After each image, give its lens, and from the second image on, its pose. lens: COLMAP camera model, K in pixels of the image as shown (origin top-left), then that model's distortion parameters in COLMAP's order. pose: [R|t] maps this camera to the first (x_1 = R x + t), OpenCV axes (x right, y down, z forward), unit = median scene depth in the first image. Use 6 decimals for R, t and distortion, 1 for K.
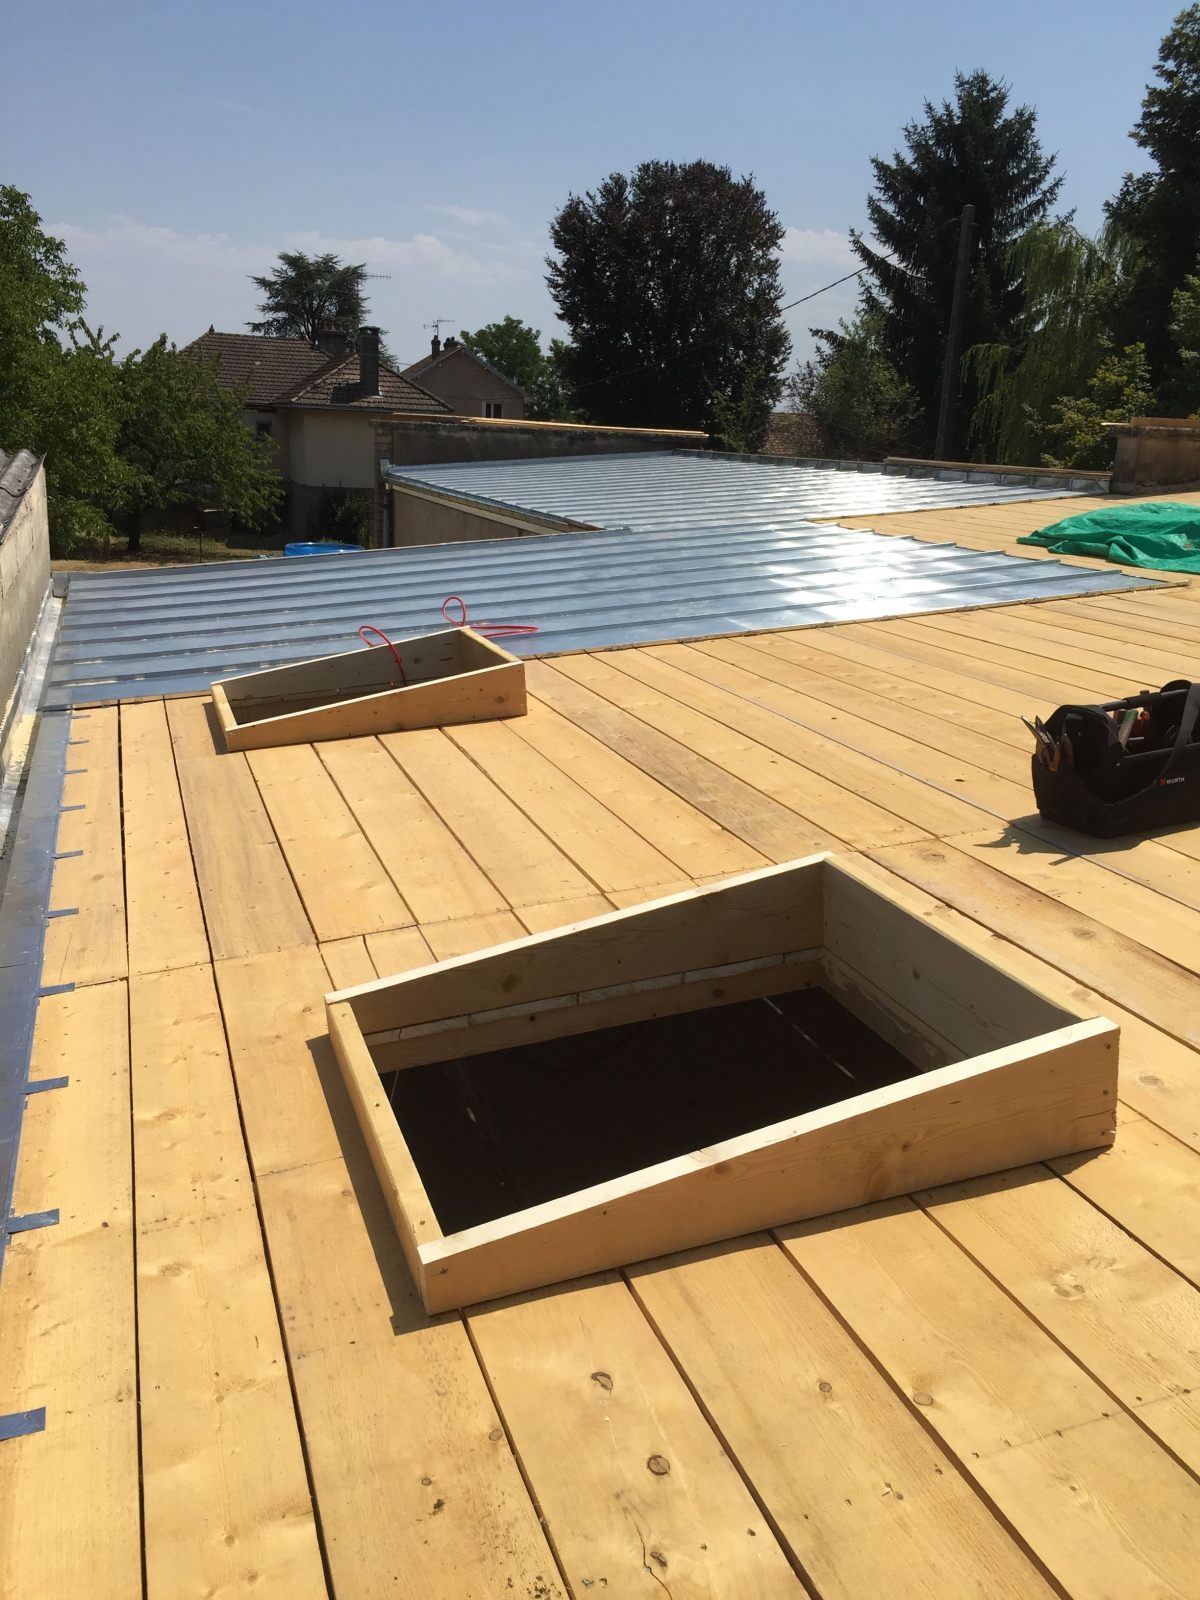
lens RADIAL K [[1367.9, 0, 600.0], [0, 1367.9, 800.0], [0, 0, 1]] dist [0.001508, -0.013664]
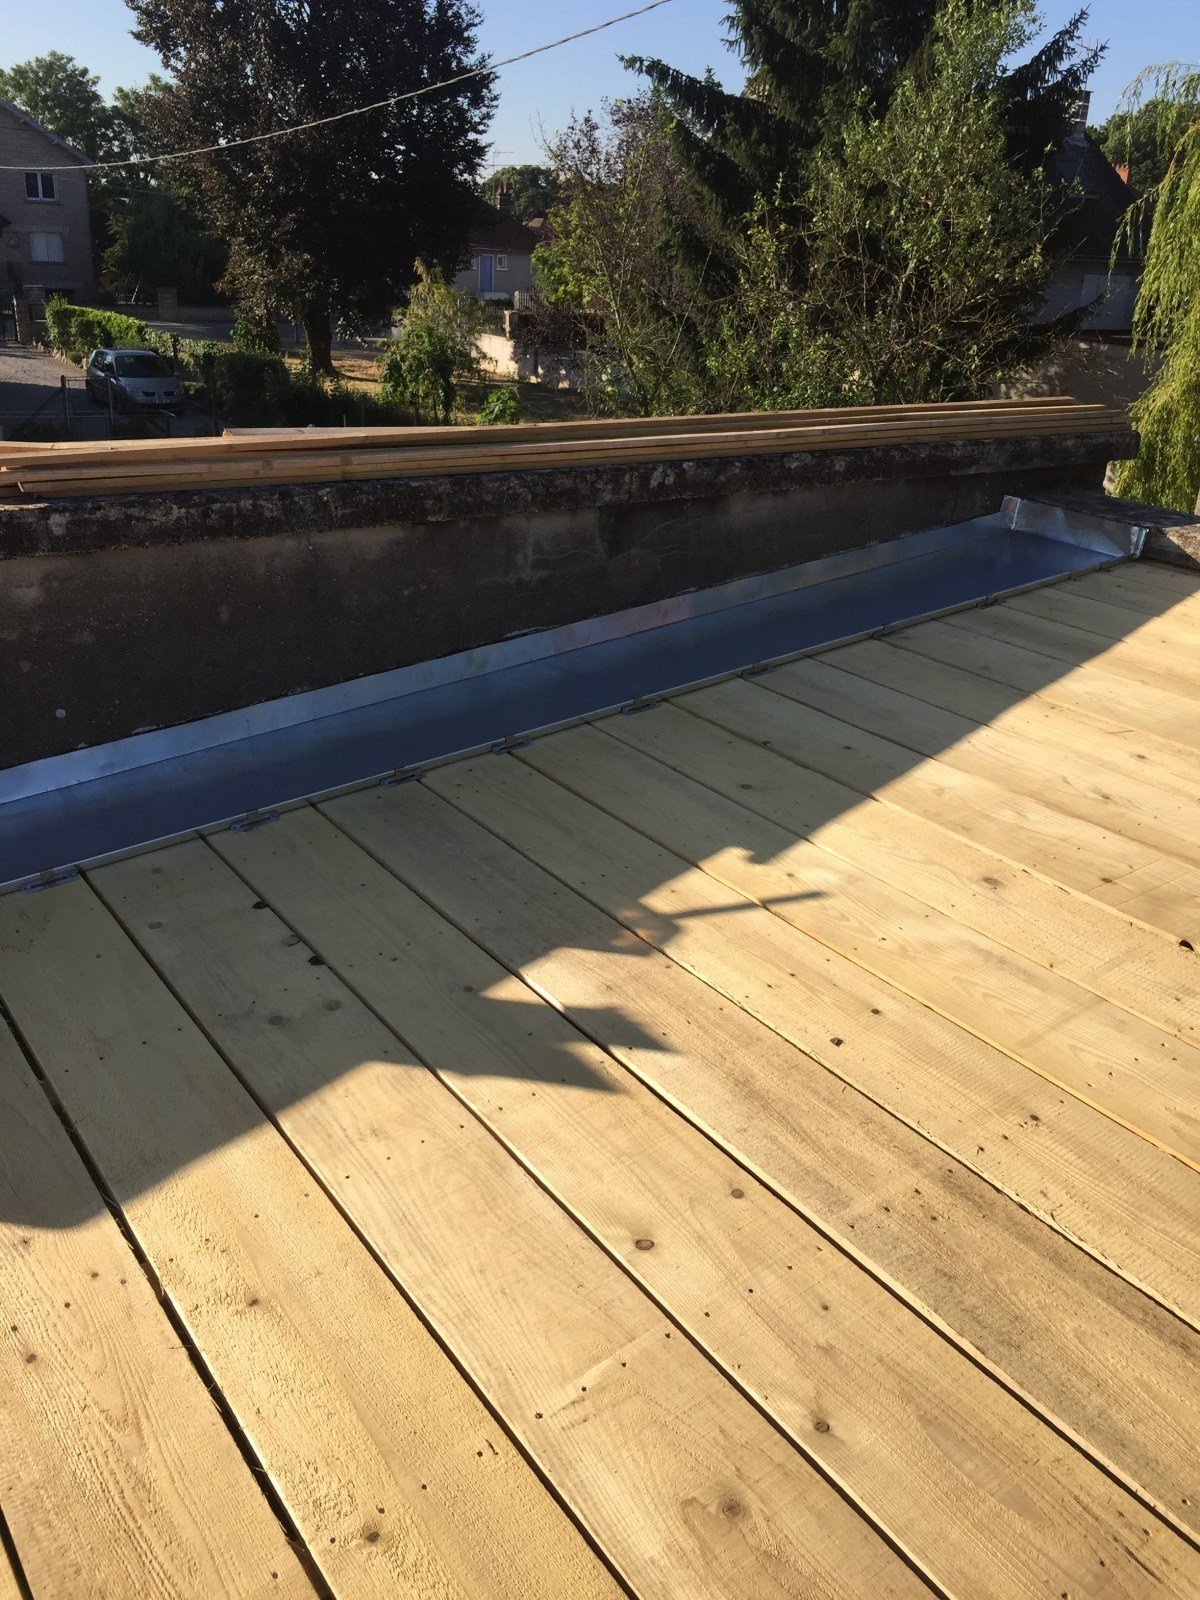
lens RADIAL K [[1367.9, 0, 600.0], [0, 1367.9, 800.0], [0, 0, 1]] dist [0.001508, -0.013664]
pose [[0.961458, -0.098249, 0.256801, -0.028469], [0.058709, 0.985796, 0.157350, -0.102280], [-0.268613, -0.136209, 0.953569, 0.332694]]
